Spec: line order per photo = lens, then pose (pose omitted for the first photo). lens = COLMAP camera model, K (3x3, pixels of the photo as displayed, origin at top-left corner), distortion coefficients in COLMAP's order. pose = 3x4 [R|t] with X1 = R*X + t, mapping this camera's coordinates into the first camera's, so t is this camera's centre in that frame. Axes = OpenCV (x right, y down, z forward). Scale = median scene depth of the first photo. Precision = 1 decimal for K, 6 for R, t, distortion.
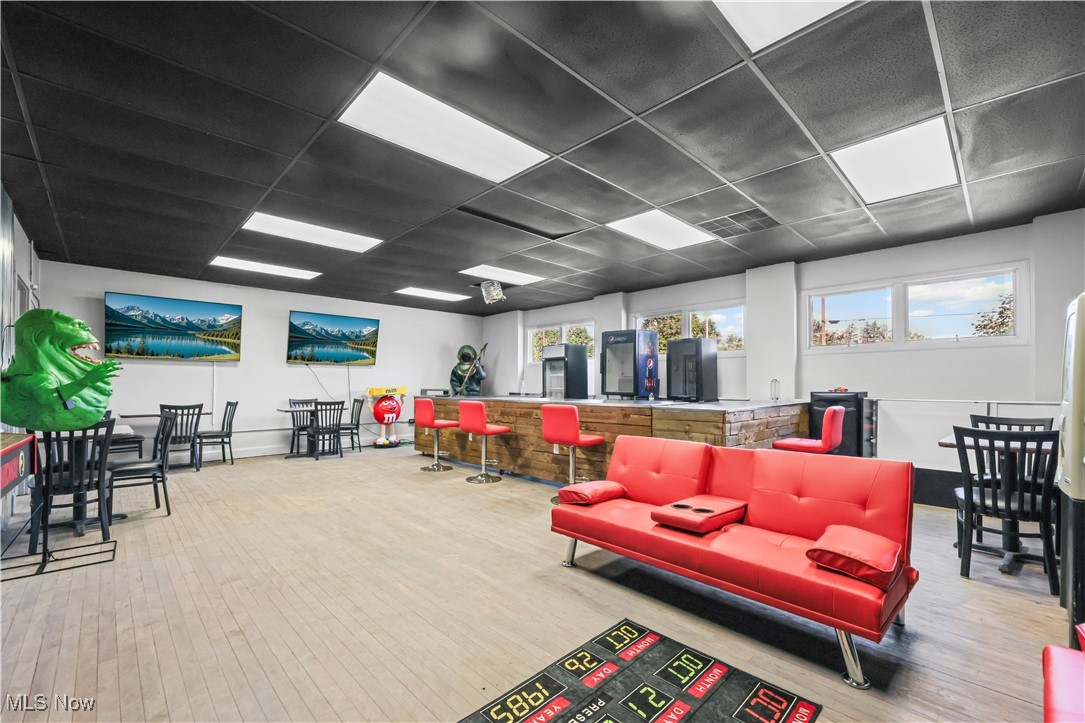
lens RADIAL K [[450.2, 0, 532.7], [0, 450.2, 381.3], [0, 0, 1]] dist [-0.003738, -0.000941]
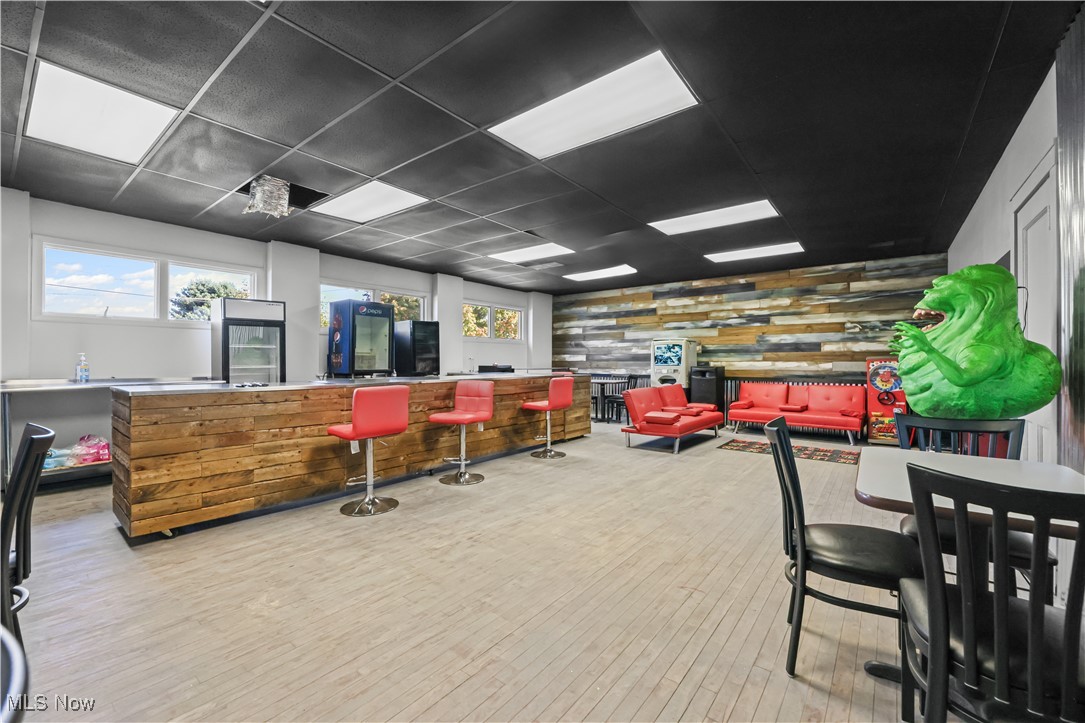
lens RADIAL K [[450.2, 0, 540.1], [0, 450.2, 358.1], [0, 0, 1]] dist [-0.003738, -0.000941]
pose [[-0.146619, 0.006068, 0.989174, -1.087324], [0.002028, 0.999981, -0.005834, 0.009653], [-0.989191, 0.001151, -0.146628, 1.163994]]
